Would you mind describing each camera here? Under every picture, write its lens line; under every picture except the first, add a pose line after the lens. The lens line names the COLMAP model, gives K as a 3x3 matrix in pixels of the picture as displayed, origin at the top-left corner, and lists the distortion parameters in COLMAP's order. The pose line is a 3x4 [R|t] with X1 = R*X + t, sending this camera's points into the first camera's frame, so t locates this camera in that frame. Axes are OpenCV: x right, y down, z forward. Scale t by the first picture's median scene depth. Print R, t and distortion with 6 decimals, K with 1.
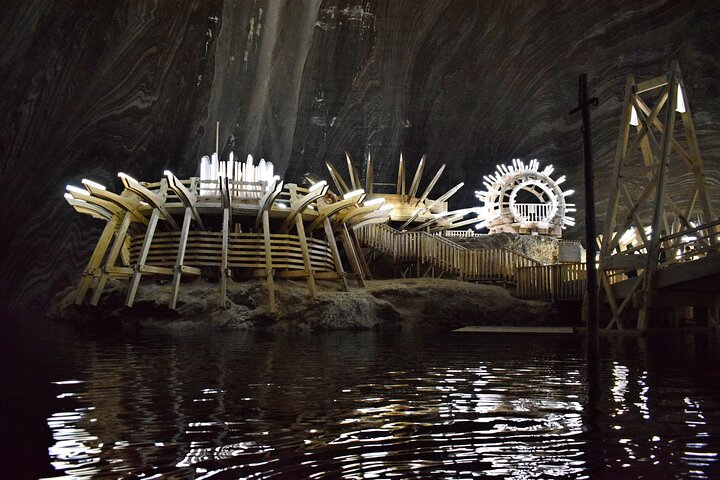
lens RADIAL K [[561.9, 0, 360.0], [0, 561.9, 240.0], [0, 0, 1]] dist [-0.090483, 0.006114]
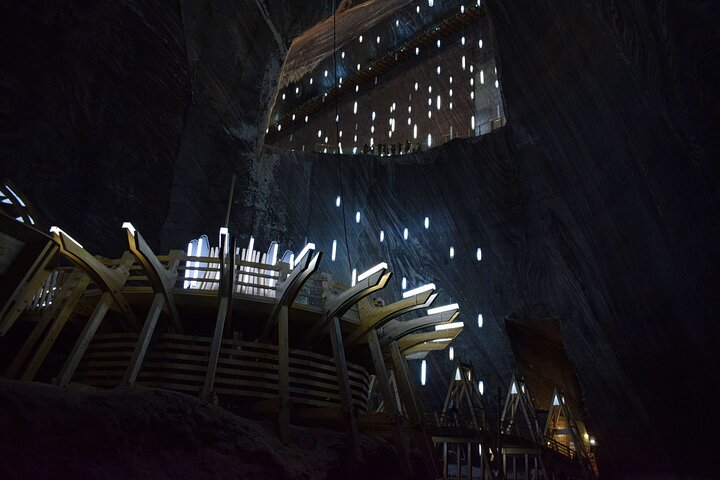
lens RADIAL K [[561.9, 0, 360.0], [0, 561.9, 240.0], [0, 0, 1]] dist [-0.090483, 0.006114]
pose [[0.999100, 0.042410, -0.001095, -0.087928], [-0.041479, 0.971106, -0.235017, 0.016805], [-0.008903, 0.234851, 0.971991, 0.378291]]
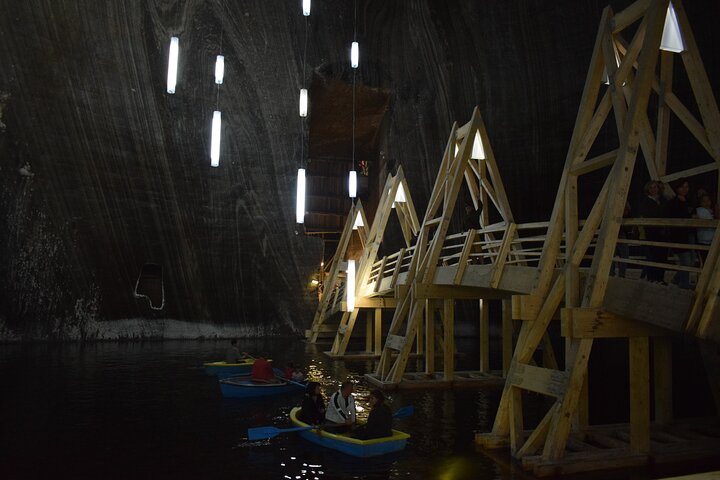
lens RADIAL K [[561.9, 0, 360.0], [0, 561.9, 240.0], [0, 0, 1]] dist [-0.090483, 0.006114]
pose [[0.541614, 0.076080, 0.837177, -0.178940], [-0.124683, 0.992151, -0.009500, 0.049610], [-0.831329, -0.099237, 0.546849, 0.736417]]
